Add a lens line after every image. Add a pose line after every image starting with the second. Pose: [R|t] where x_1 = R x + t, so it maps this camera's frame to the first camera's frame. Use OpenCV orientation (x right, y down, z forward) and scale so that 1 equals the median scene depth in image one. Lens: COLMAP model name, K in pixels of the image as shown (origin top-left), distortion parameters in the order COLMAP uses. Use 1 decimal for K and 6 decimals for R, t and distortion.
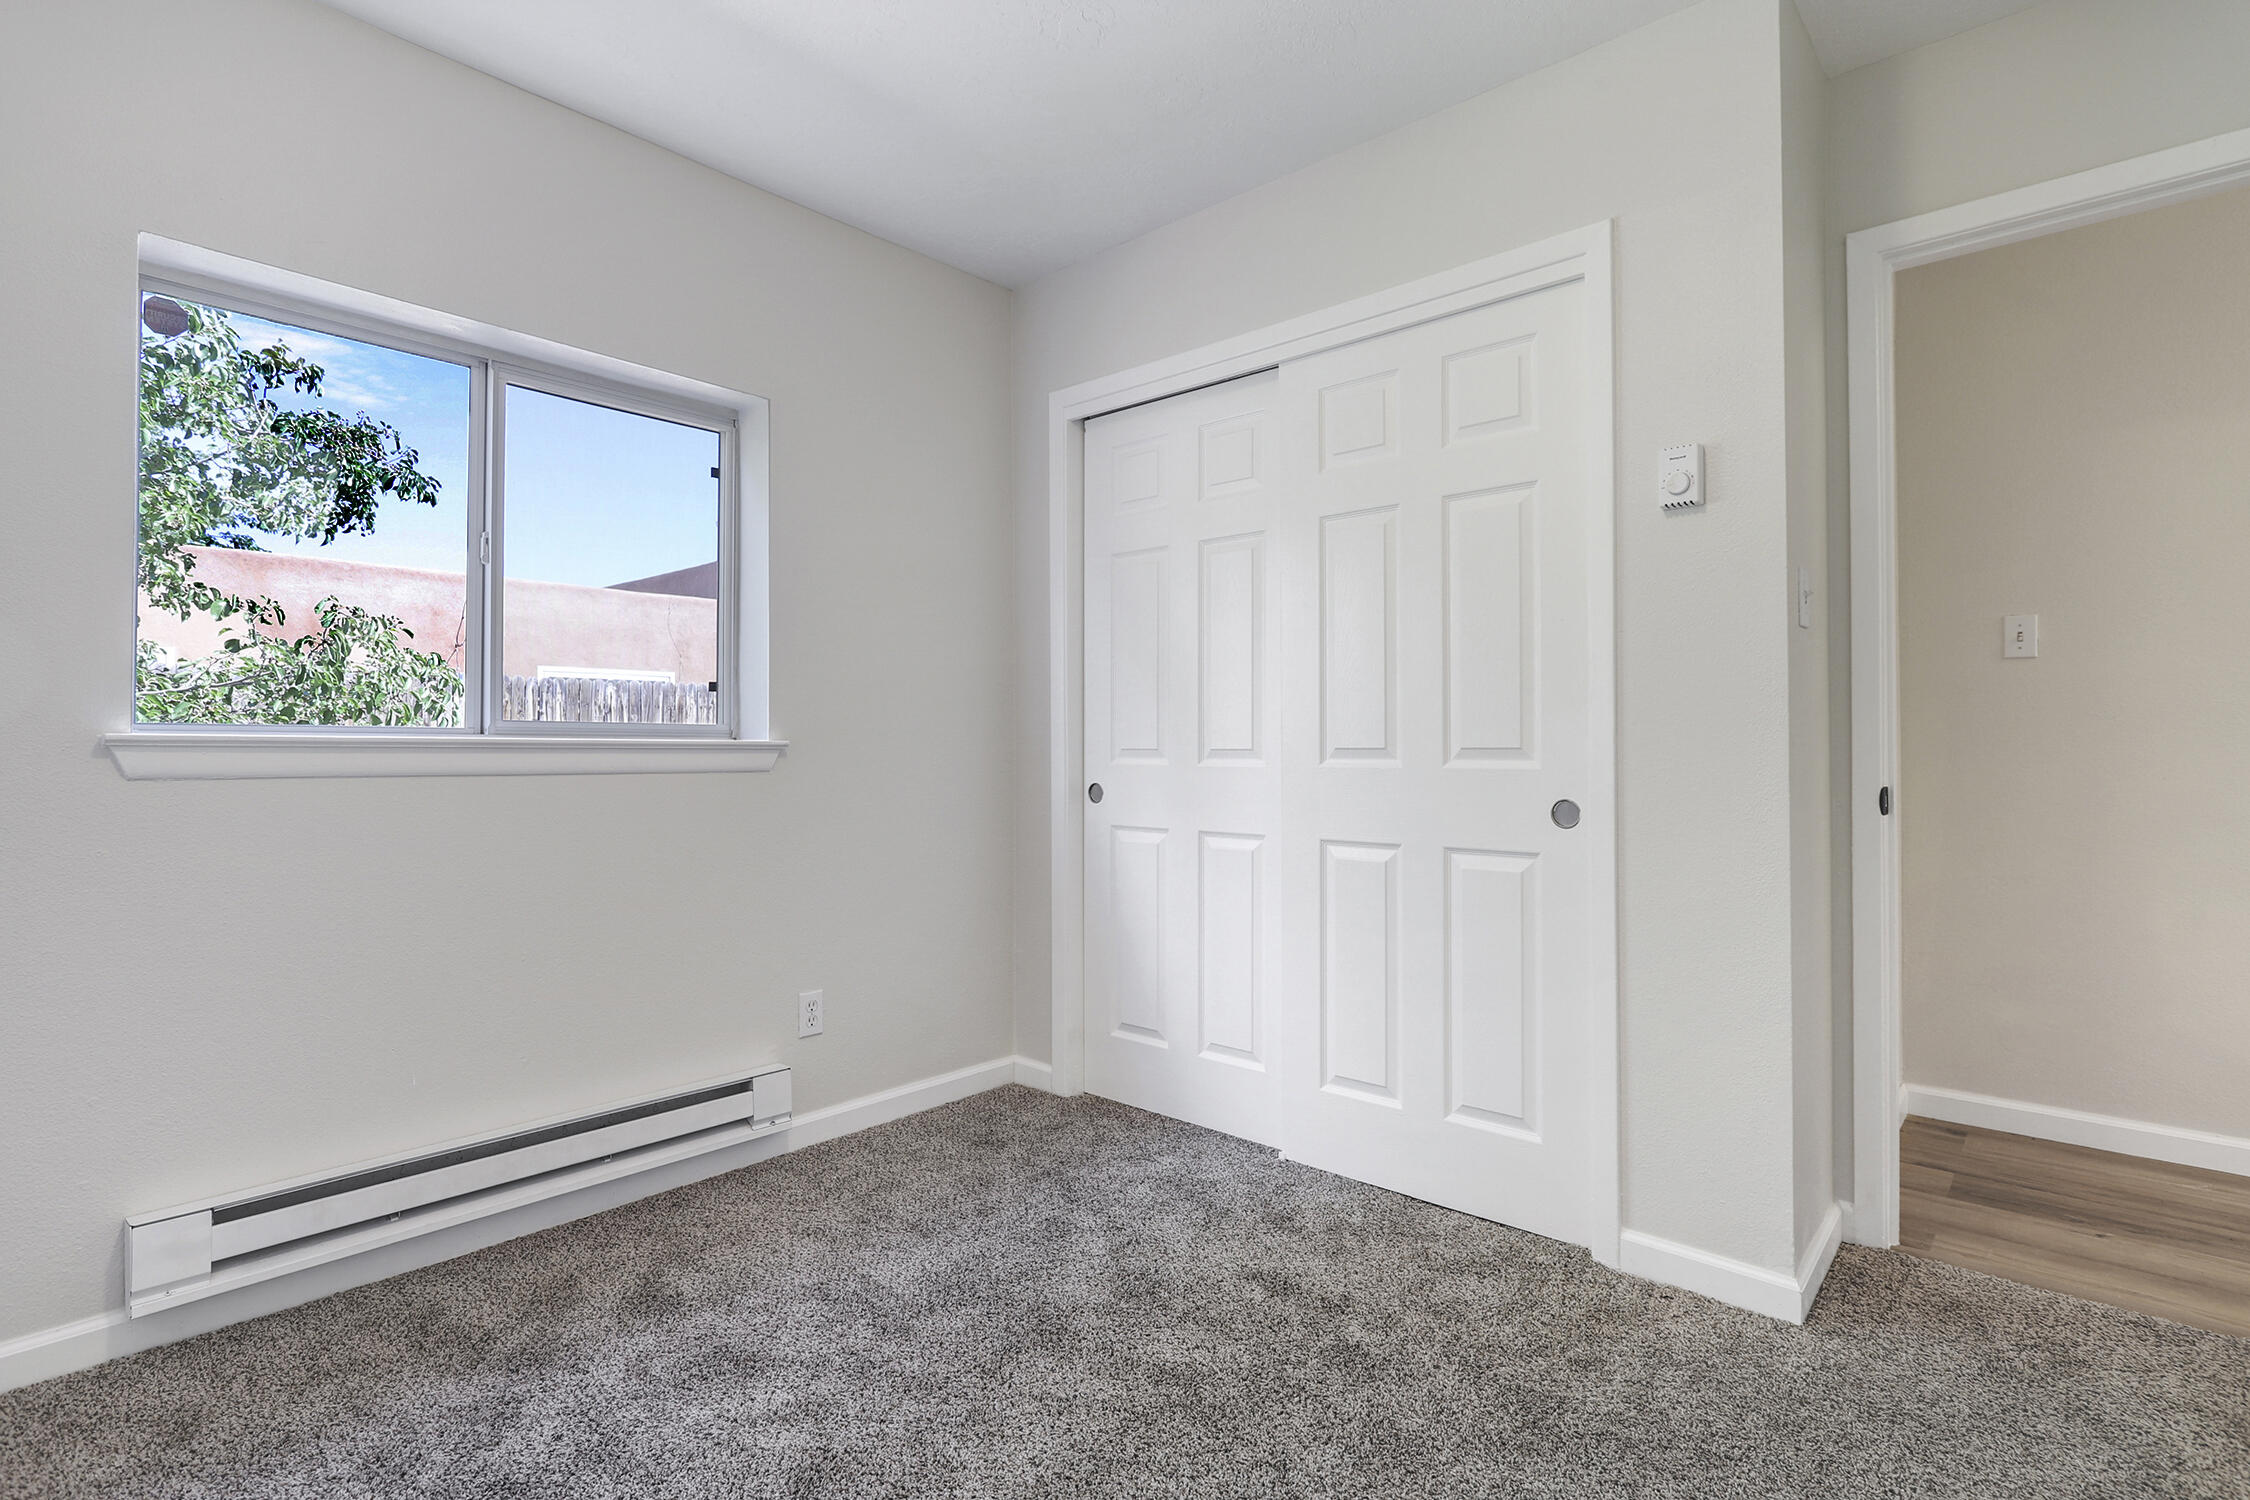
lens RADIAL K [[1070.1, 0, 1135.5], [0, 1070.1, 741.0], [0, 0, 1]] dist [0.001649, 0.000165]
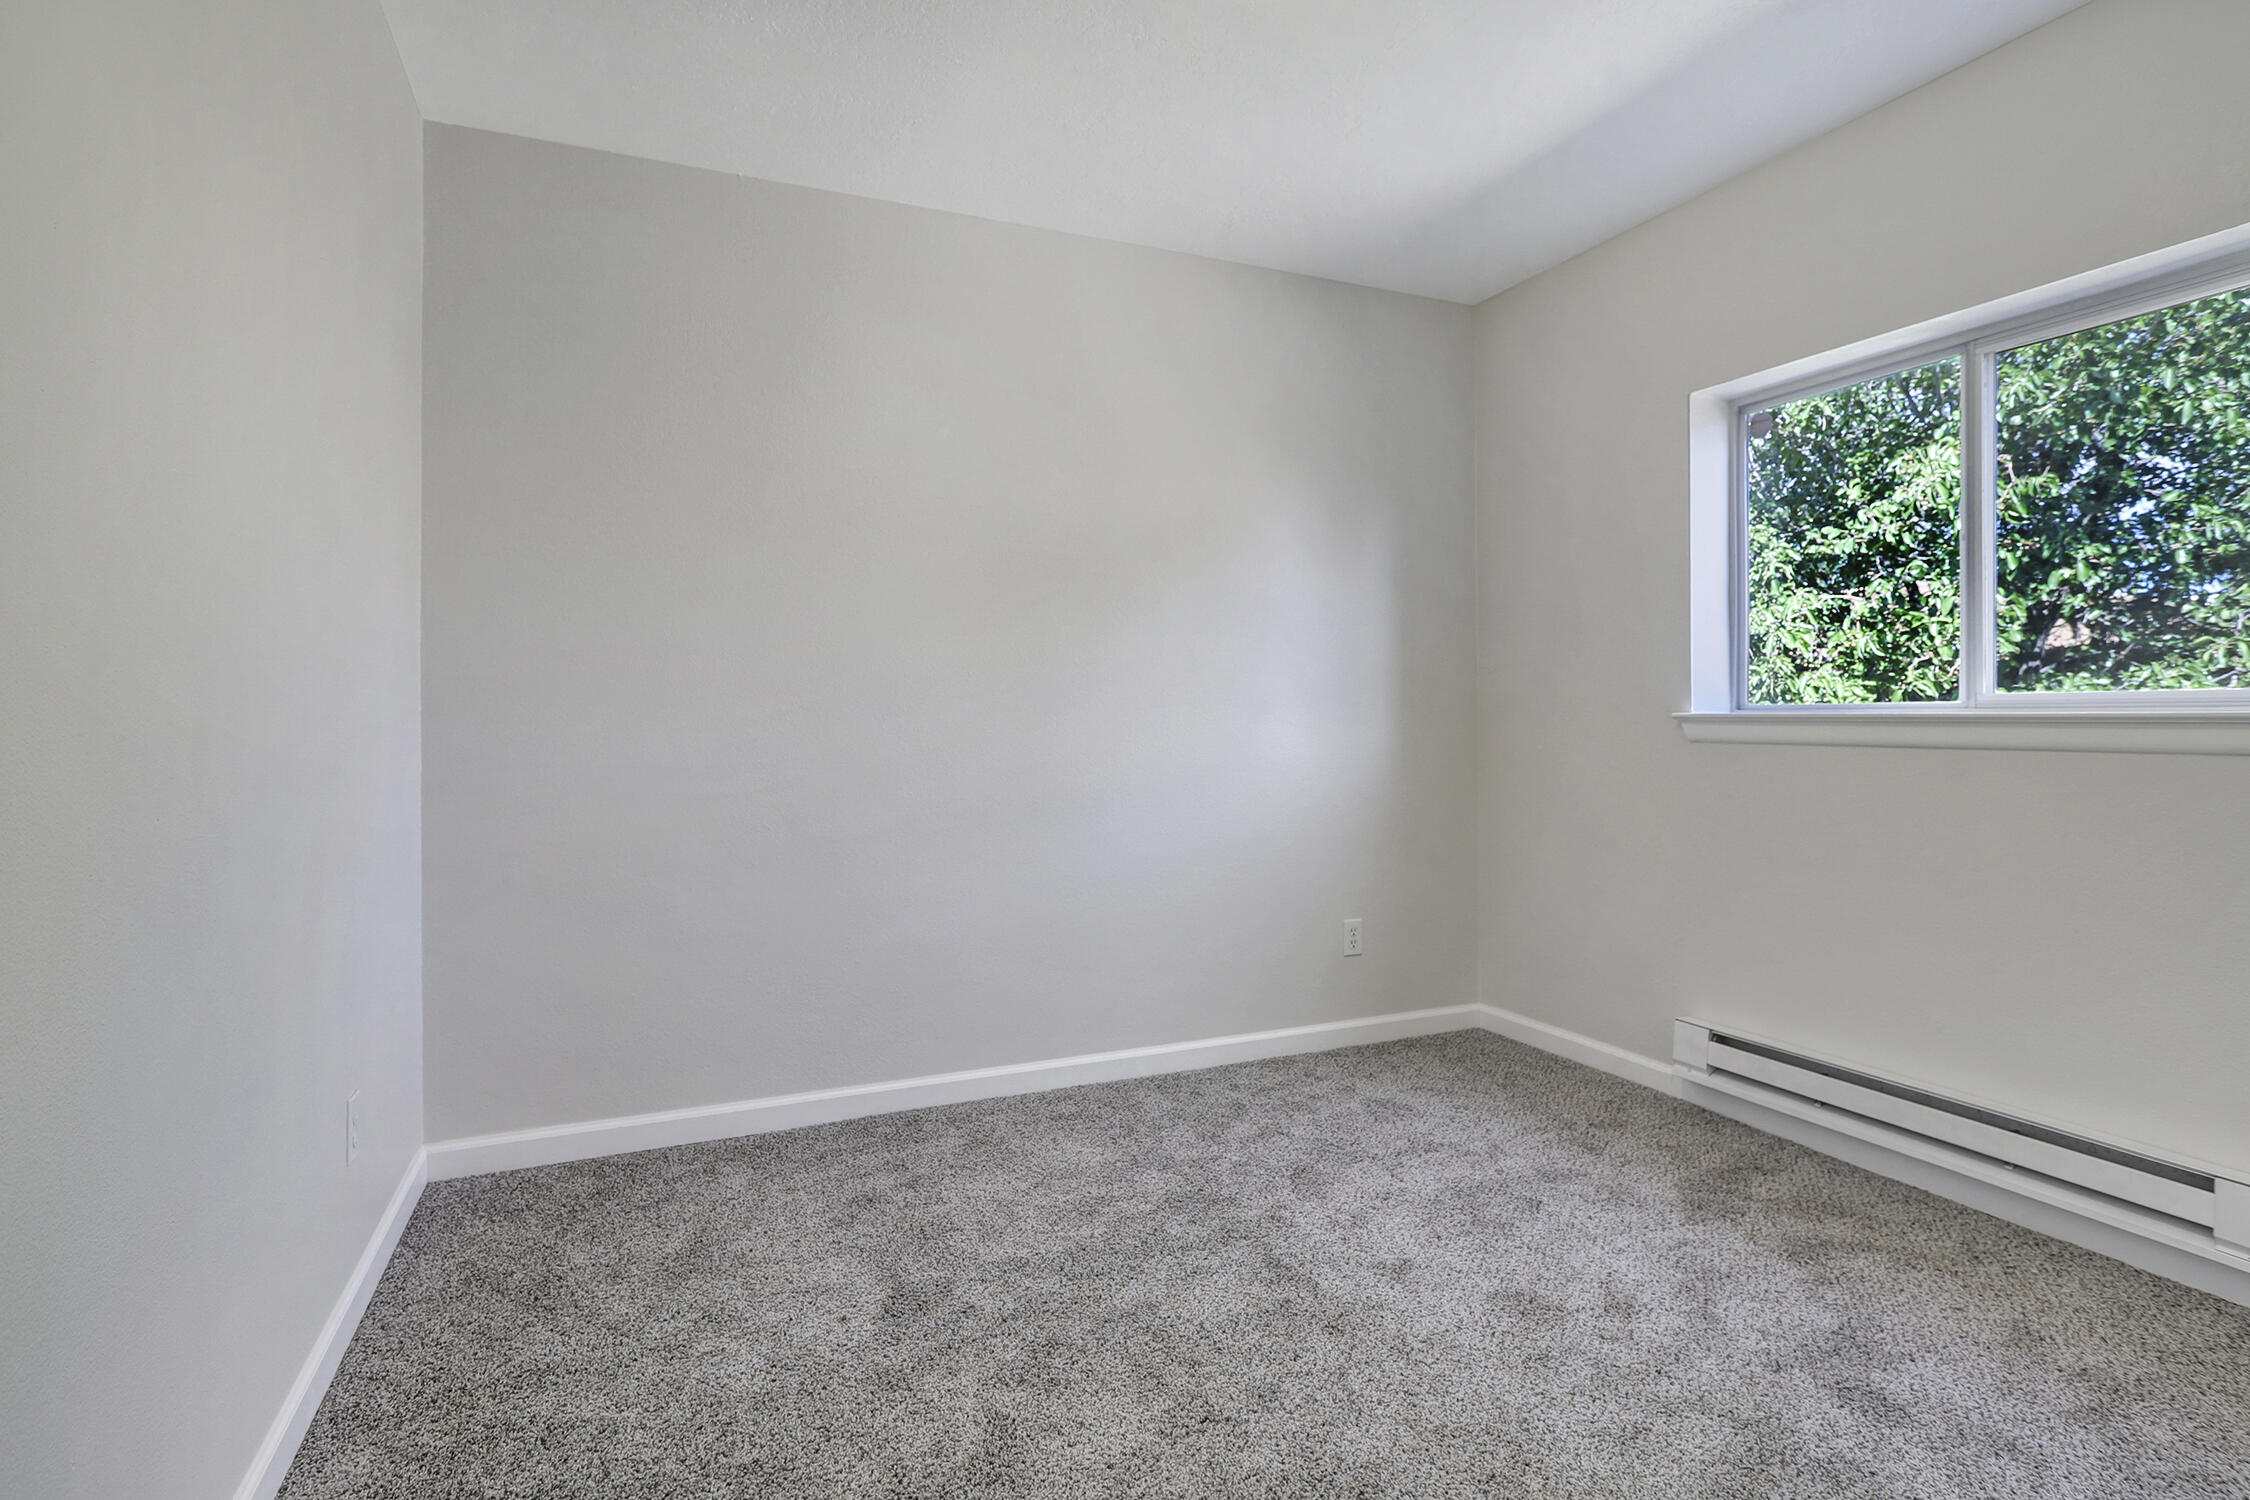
lens RADIAL K [[1070.1, 0, 1135.5], [0, 1070.1, 741.0], [0, 0, 1]] dist [0.001649, 0.000165]
pose [[-0.409766, 0.016136, -0.912048, 0.788666], [0.013770, 0.999839, 0.011502, 0.005392], [0.912087, -0.007846, -0.409923, 0.847405]]
